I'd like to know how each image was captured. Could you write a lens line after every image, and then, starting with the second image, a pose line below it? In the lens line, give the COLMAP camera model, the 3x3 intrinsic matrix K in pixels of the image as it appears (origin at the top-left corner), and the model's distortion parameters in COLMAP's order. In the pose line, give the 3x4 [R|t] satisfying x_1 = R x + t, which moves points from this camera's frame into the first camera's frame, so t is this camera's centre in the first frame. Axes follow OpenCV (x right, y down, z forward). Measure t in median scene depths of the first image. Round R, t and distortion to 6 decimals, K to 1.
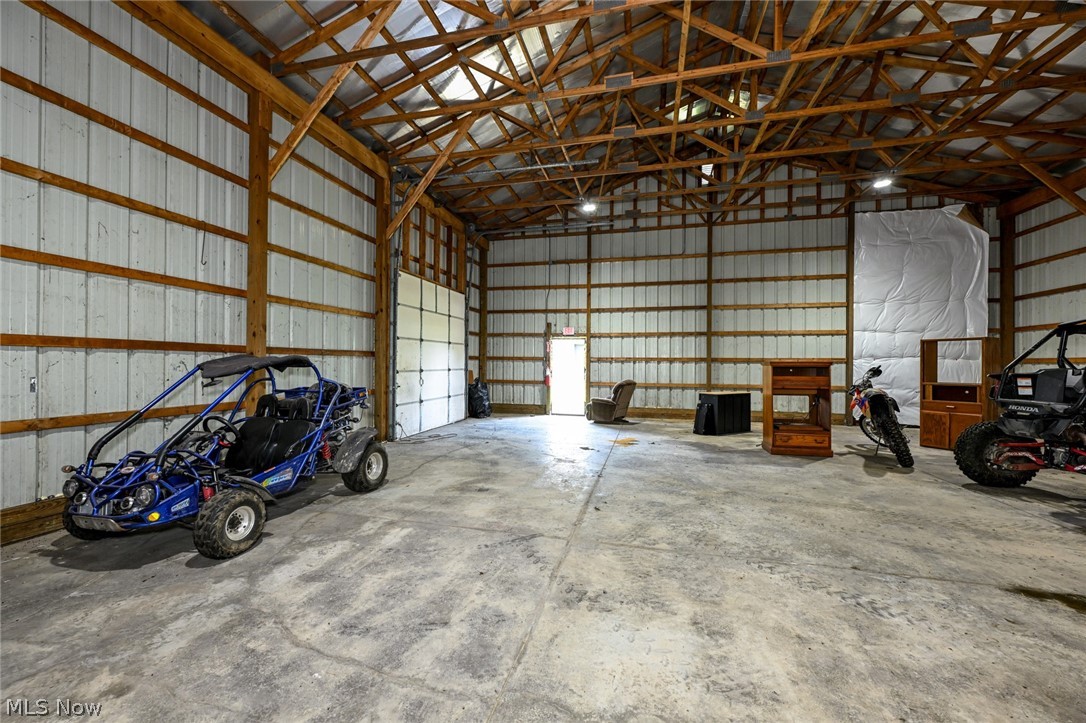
lens RADIAL K [[428.7, 0, 539.4], [0, 428.7, 363.0], [0, 0, 1]] dist [0.000340, 0.000006]
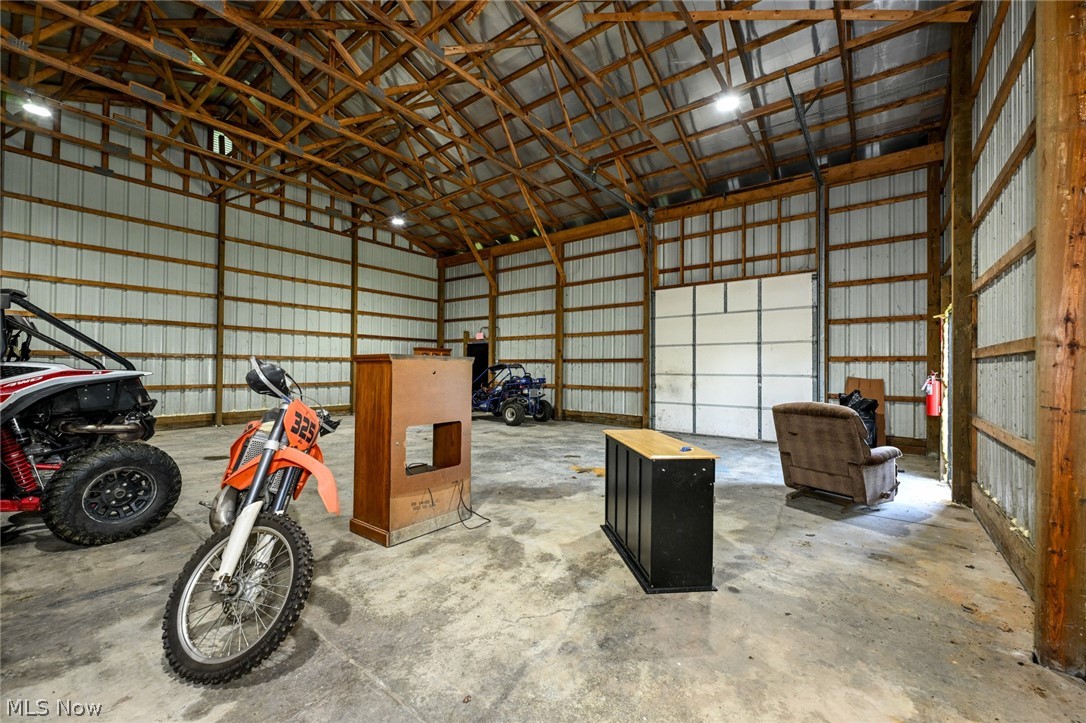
lens RADIAL K [[428.7, 0, 544.8], [0, 428.7, 363.5], [0, 0, 1]] dist [0.000340, 0.000006]
pose [[-0.395506, -0.019033, -0.918266, 1.748404], [-0.012138, 0.999806, -0.015495, 0.023221], [0.918383, 0.005017, -0.395660, 2.315968]]
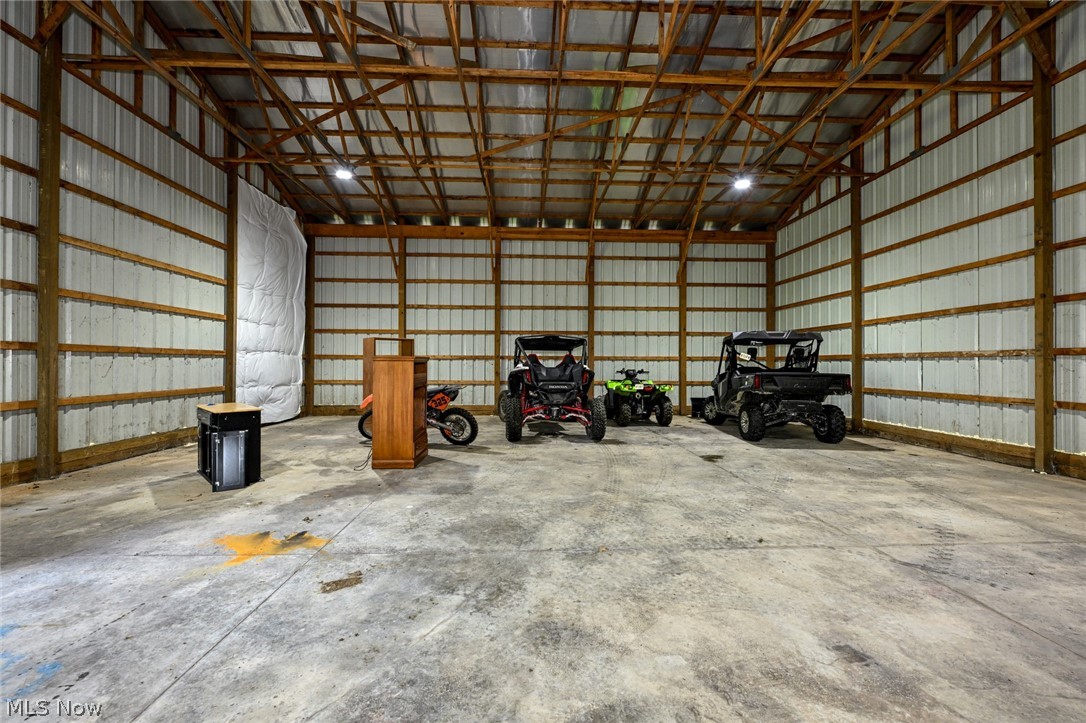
lens RADIAL K [[428.7, 0, 544.7], [0, 428.7, 360.7], [0, 0, 1]] dist [0.000340, 0.000006]
pose [[-0.290628, -0.001318, 0.956835, -0.531072], [-0.009399, 0.999955, -0.001478, 0.006000], [-0.956790, -0.009423, -0.290628, 1.663186]]
